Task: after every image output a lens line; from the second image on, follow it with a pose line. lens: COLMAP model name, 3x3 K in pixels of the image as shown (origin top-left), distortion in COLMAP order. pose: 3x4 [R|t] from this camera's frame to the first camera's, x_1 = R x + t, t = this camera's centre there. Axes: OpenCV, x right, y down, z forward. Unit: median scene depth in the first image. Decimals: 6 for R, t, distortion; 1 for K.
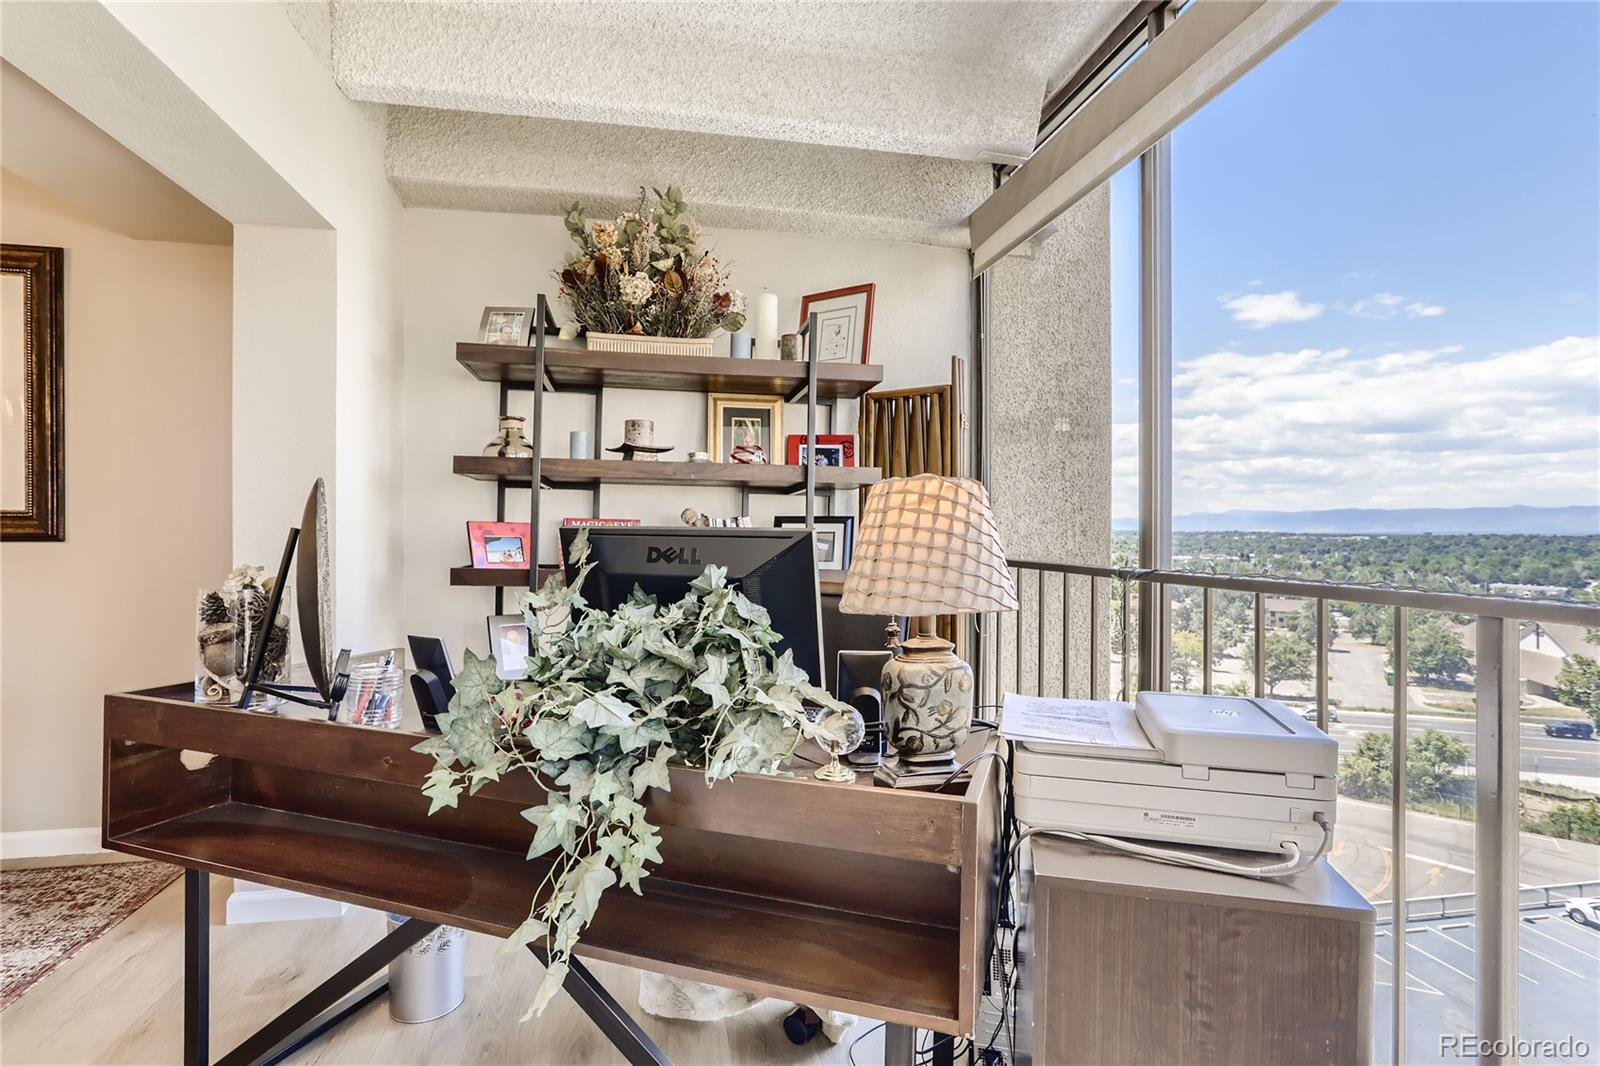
lens RADIAL K [[780.6, 0, 799.3], [0, 780.6, 529.7], [0, 0, 1]] dist [-0.032162, 0.016266]
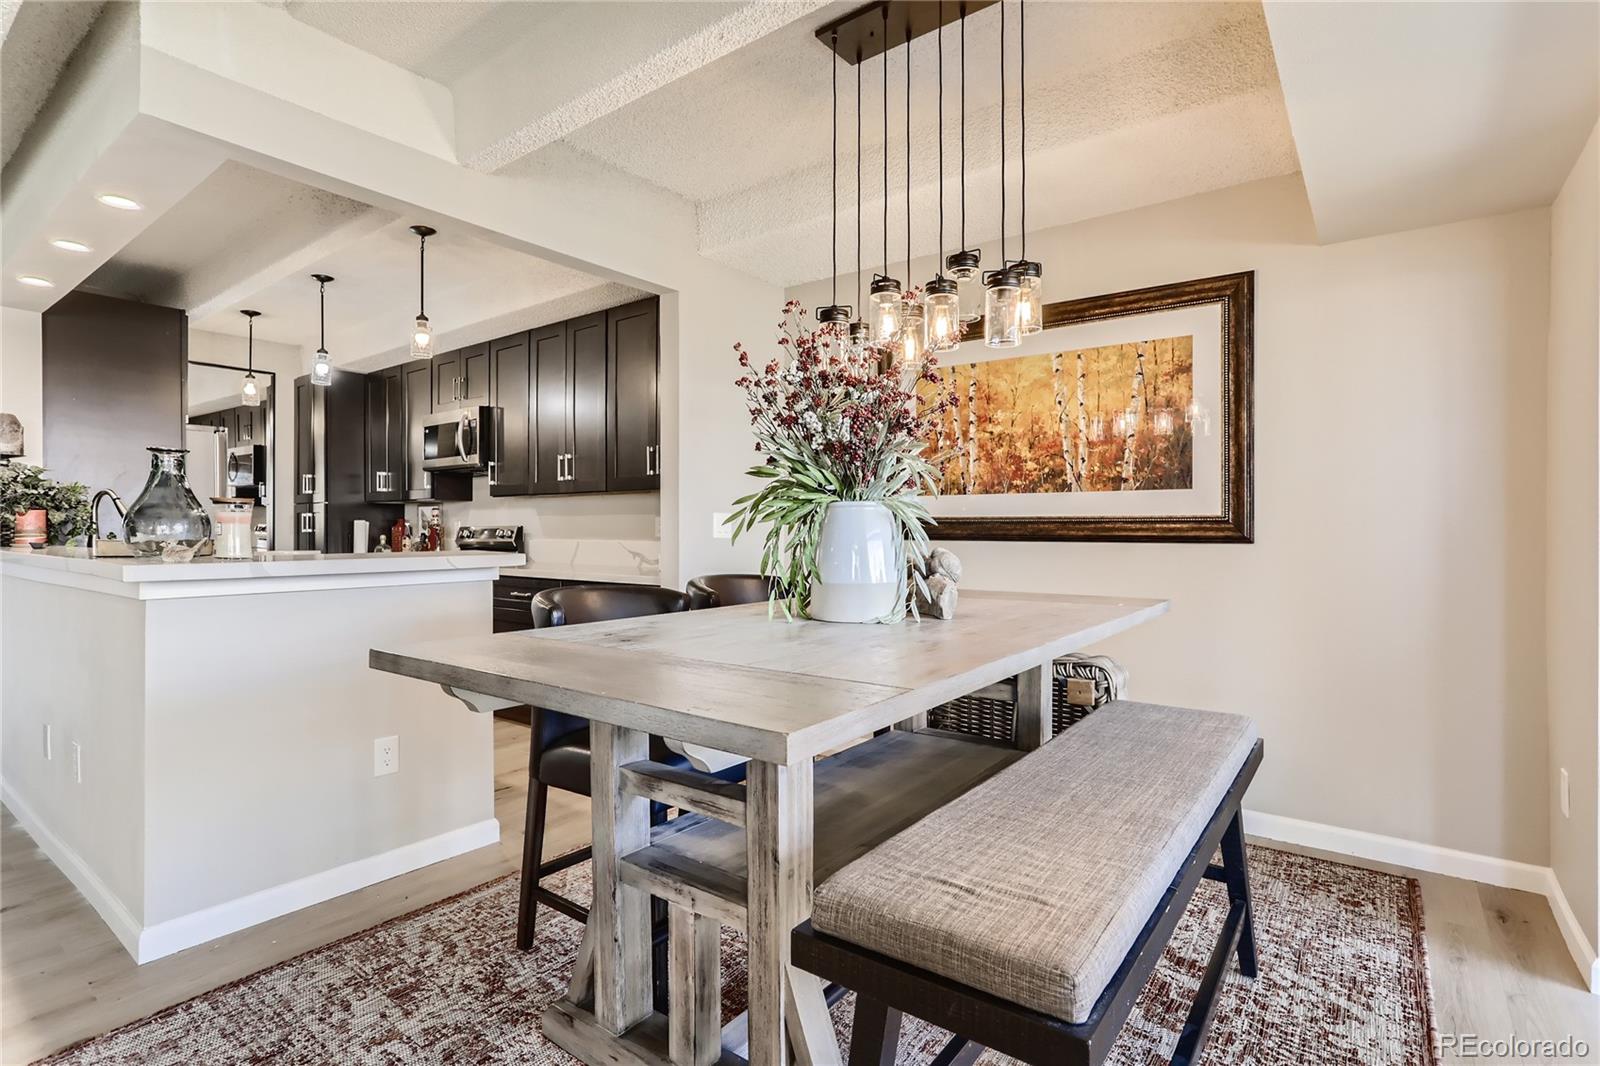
lens RADIAL K [[780.6, 0, 797.4], [0, 780.6, 533.7], [0, 0, 1]] dist [-0.032162, 0.016266]
pose [[0.664694, 0.002187, -0.747113, -0.556287], [0.000390, 0.999995, 0.003275, -0.002395], [0.747116, -0.002468, 0.664689, -0.187579]]
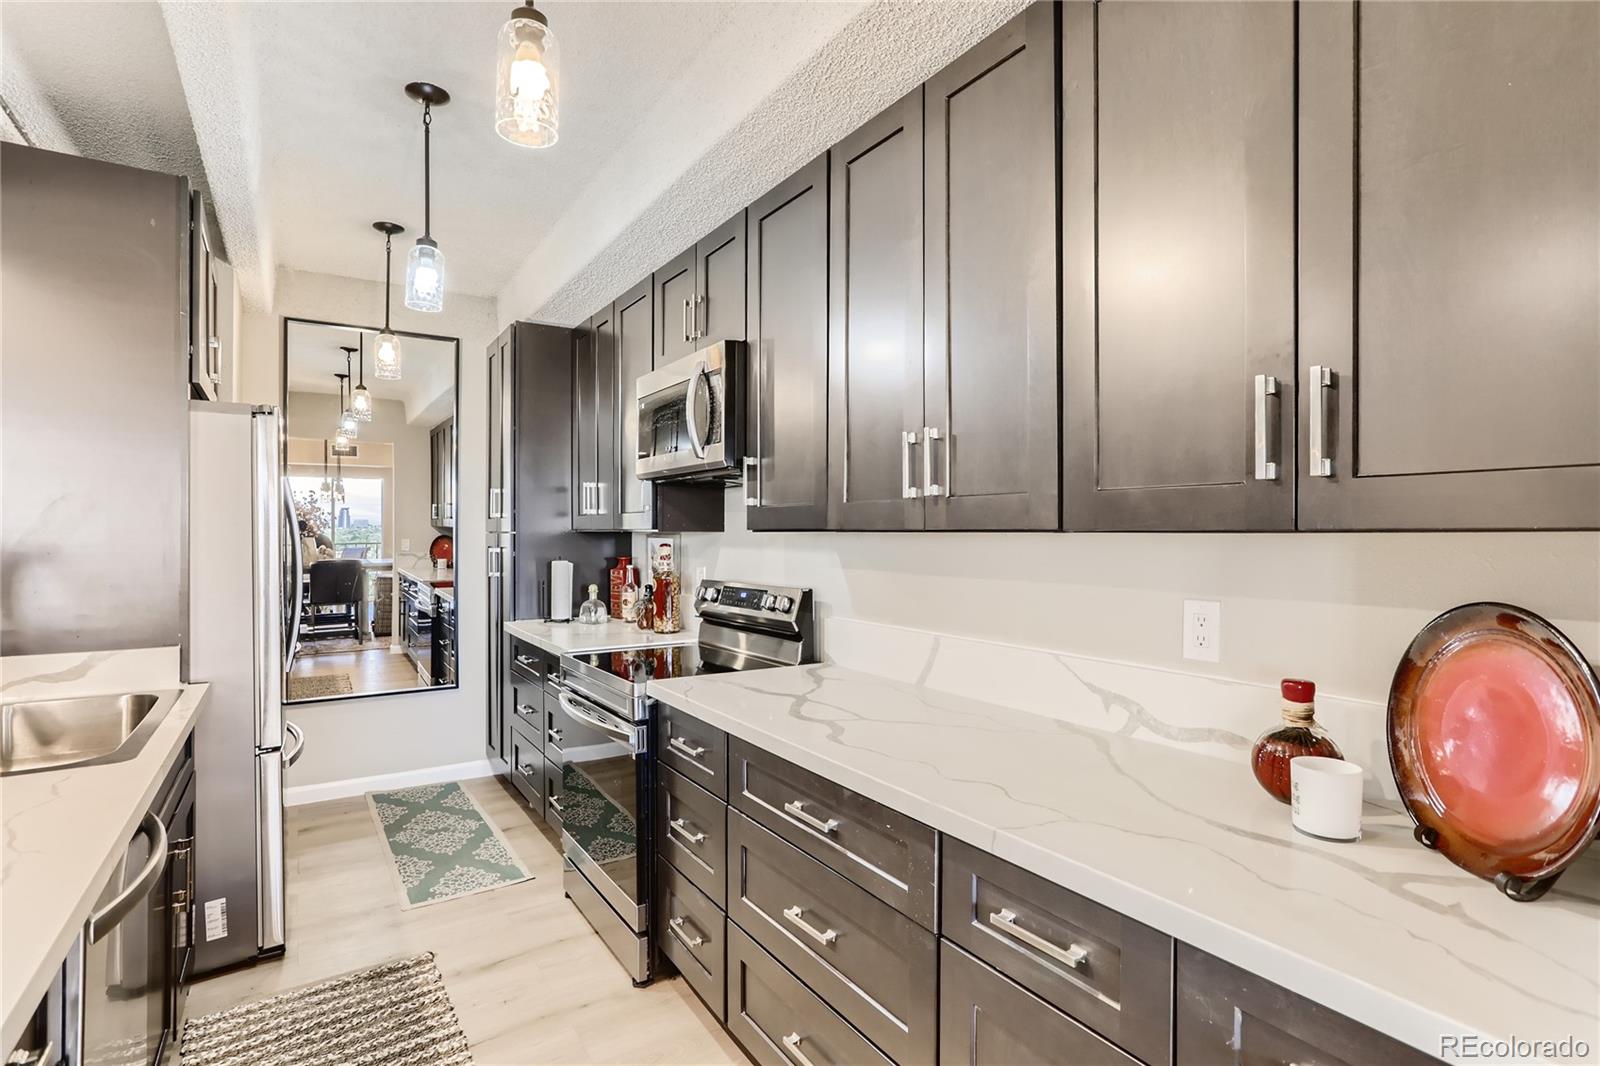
lens RADIAL K [[780.6, 0, 794.0], [0, 780.6, 531.3], [0, 0, 1]] dist [-0.032162, 0.016266]
pose [[0.366995, -0.001753, -0.930221, -1.602917], [-0.001489, 0.999996, -0.002472, -0.083448], [0.930222, 0.002293, 0.366991, 0.228063]]
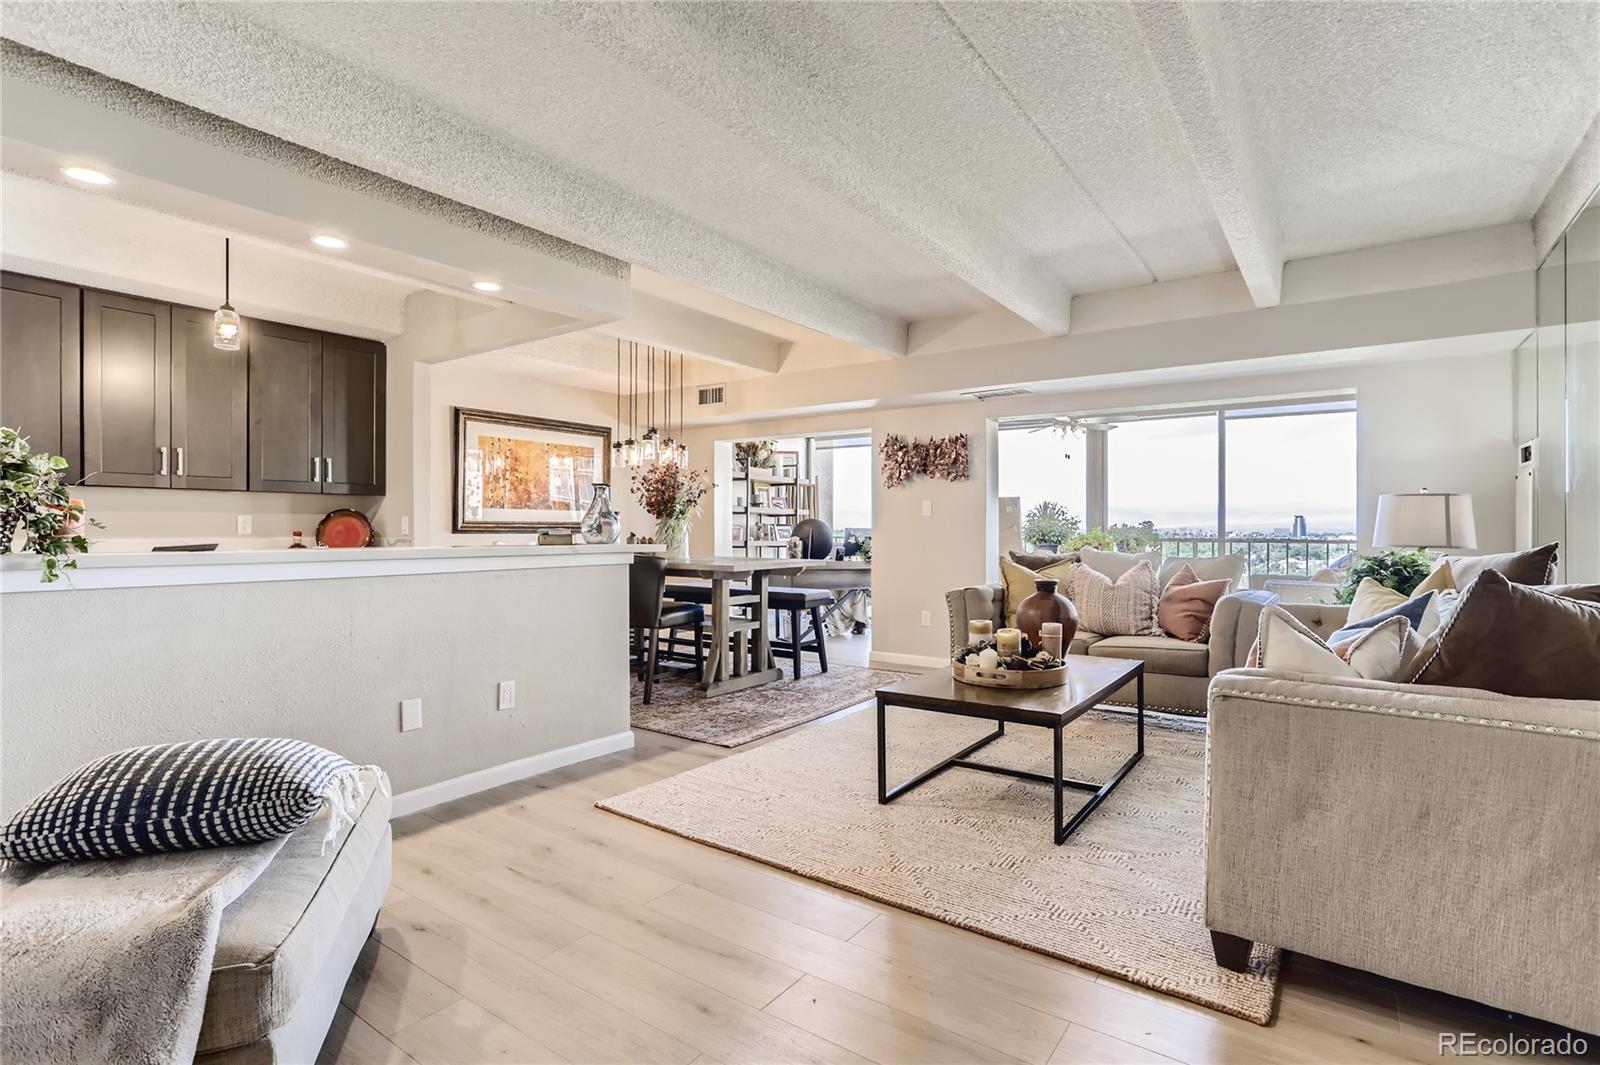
lens RADIAL K [[780.6, 0, 795.2], [0, 780.6, 531.8], [0, 0, 1]] dist [-0.032162, 0.016266]
pose [[0.731447, -0.003423, 0.681889, -2.307138], [0.000062, 0.999988, 0.004953, -0.004226], [-0.681898, -0.003581, 0.731438, -1.463940]]
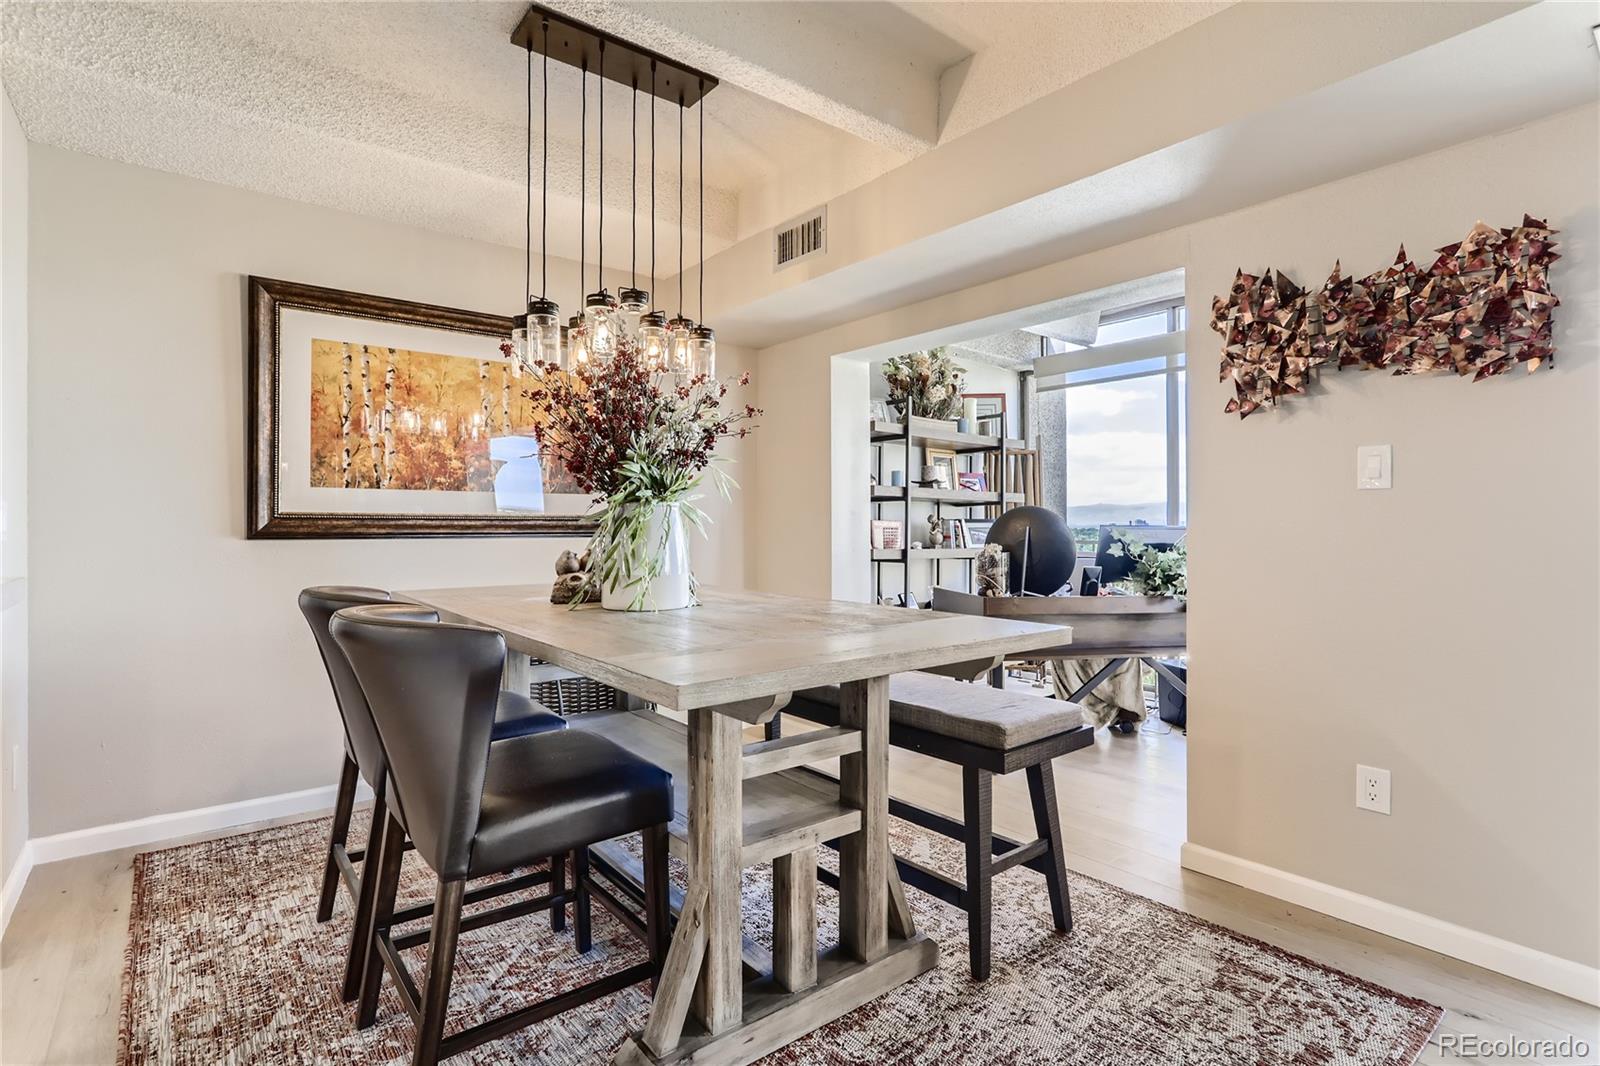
lens RADIAL K [[780.6, 0, 795.7], [0, 780.6, 524.0], [0, 0, 1]] dist [-0.032162, 0.016266]
pose [[0.889027, -0.002439, 0.457848, -1.314538], [0.003421, 0.999993, -0.001315, -0.005940], [-0.457842, 0.002735, 0.889029, -0.453721]]
